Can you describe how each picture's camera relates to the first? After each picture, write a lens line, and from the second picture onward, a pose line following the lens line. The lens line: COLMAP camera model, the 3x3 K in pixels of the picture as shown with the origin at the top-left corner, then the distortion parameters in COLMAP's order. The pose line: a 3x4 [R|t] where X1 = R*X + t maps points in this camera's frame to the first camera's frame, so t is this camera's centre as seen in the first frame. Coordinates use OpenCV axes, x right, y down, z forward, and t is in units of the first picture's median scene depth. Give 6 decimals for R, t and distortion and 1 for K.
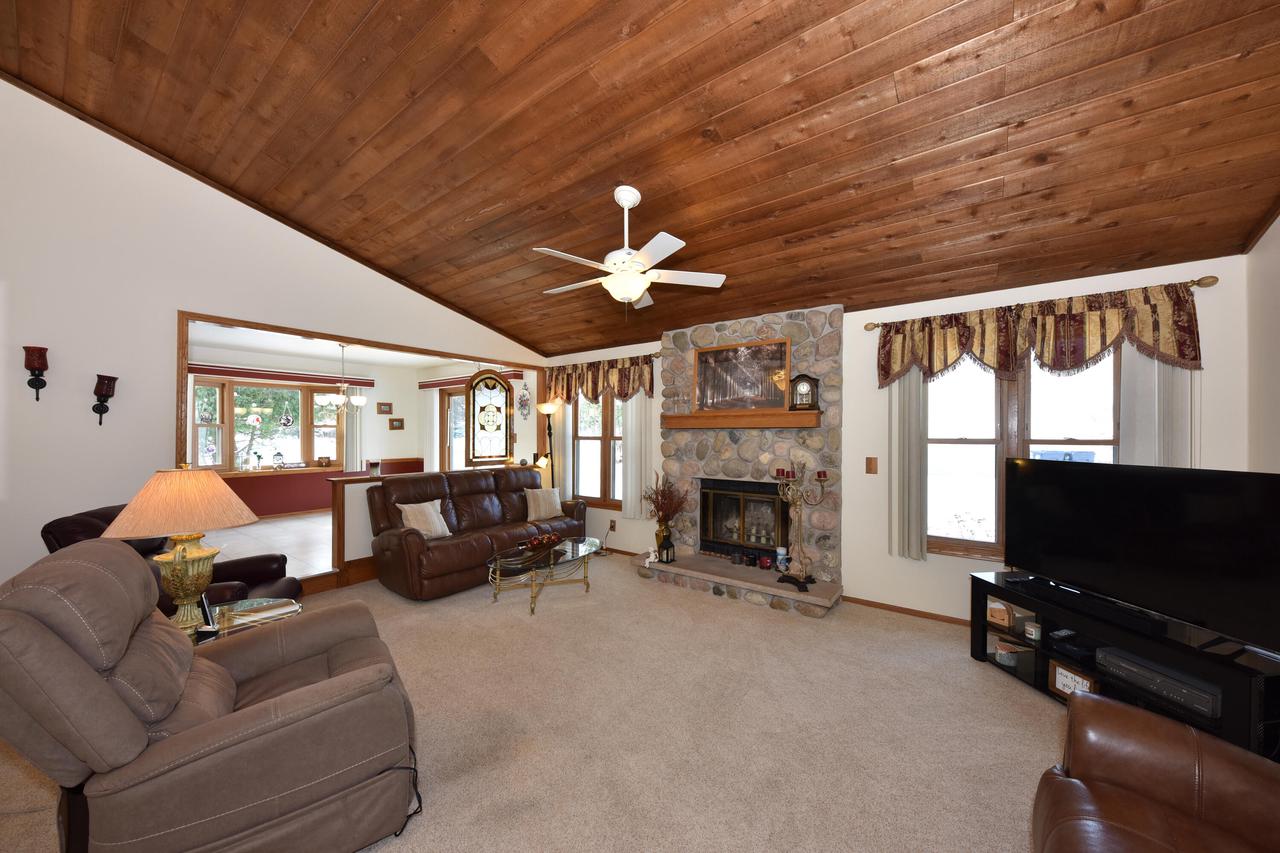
lens RADIAL K [[469.6, 0, 644.8], [0, 469.6, 432.0], [0, 0, 1]] dist [0.005042, -0.003657]
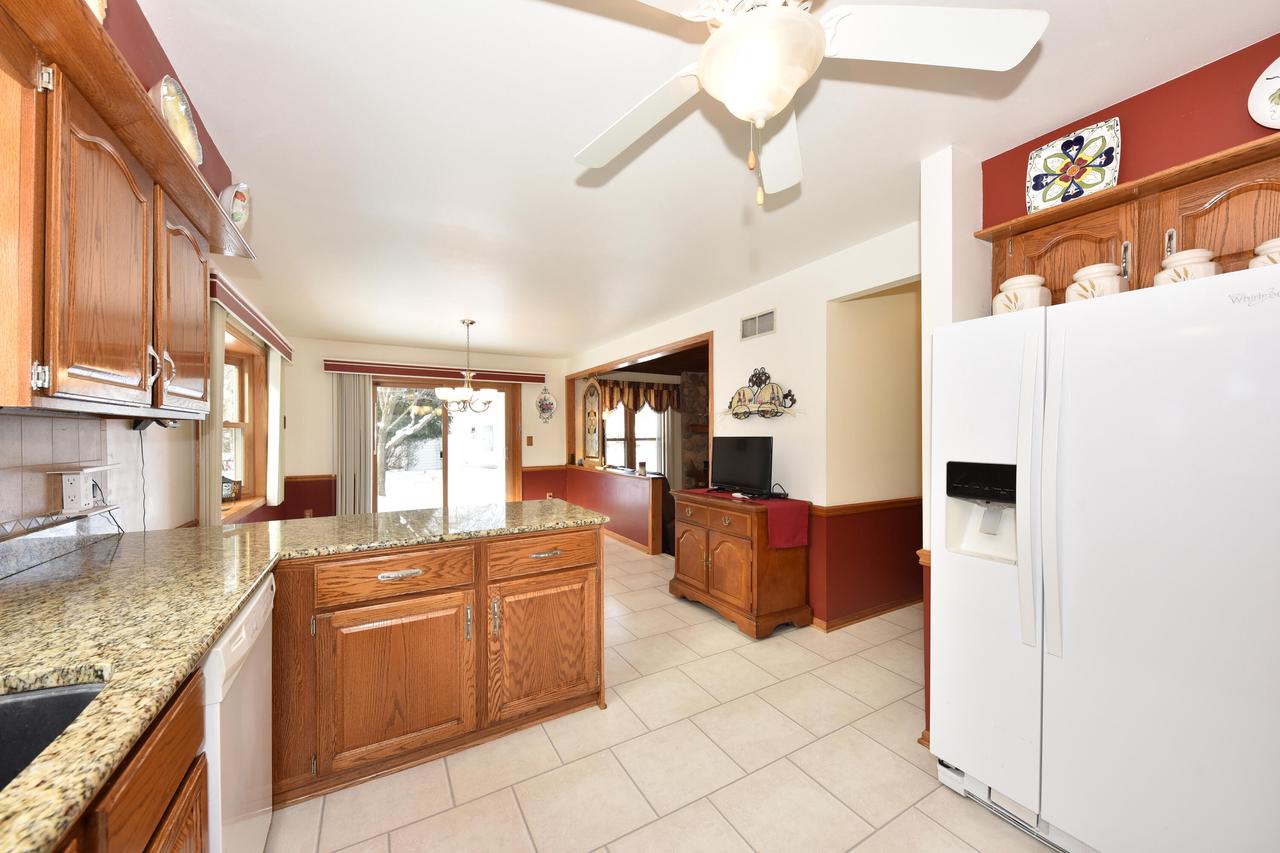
lens RADIAL K [[469.6, 0, 658.6], [0, 469.6, 432.2], [0, 0, 1]] dist [0.005042, -0.003657]
pose [[0.375170, 0.000721, 0.926956, -1.427301], [0.000560, 0.999999, -0.001004, -0.005247], [-0.926956, 0.000896, 0.375169, 0.479932]]
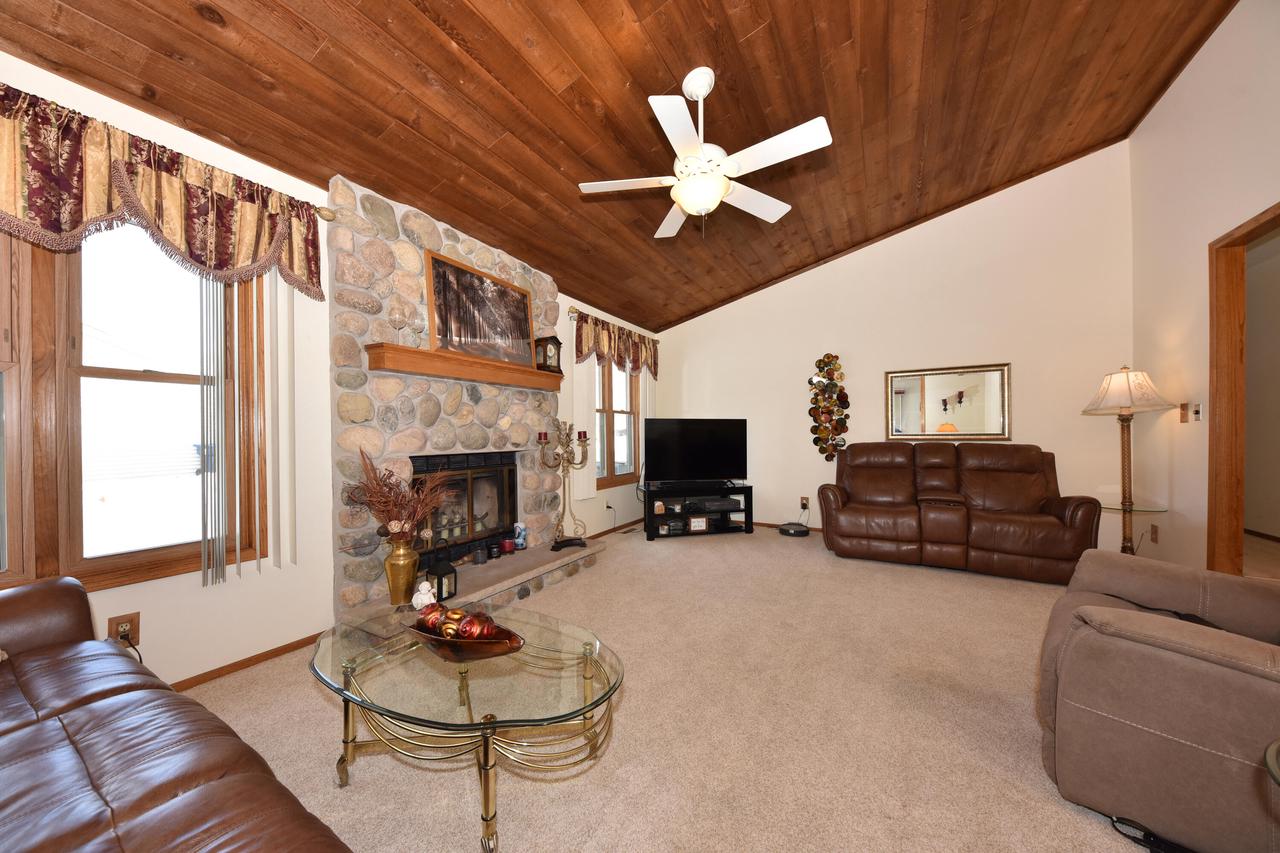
lens RADIAL K [[435.6, 0, 642.5], [0, 435.6, 433.8], [0, 0, 1]] dist [0.002056, -0.000068]
pose [[-0.145448, -0.002421, 0.989363, -0.464513], [0.000422, 0.999997, 0.002509, 0.062205], [-0.989366, 0.000782, -0.145447, 0.732293]]
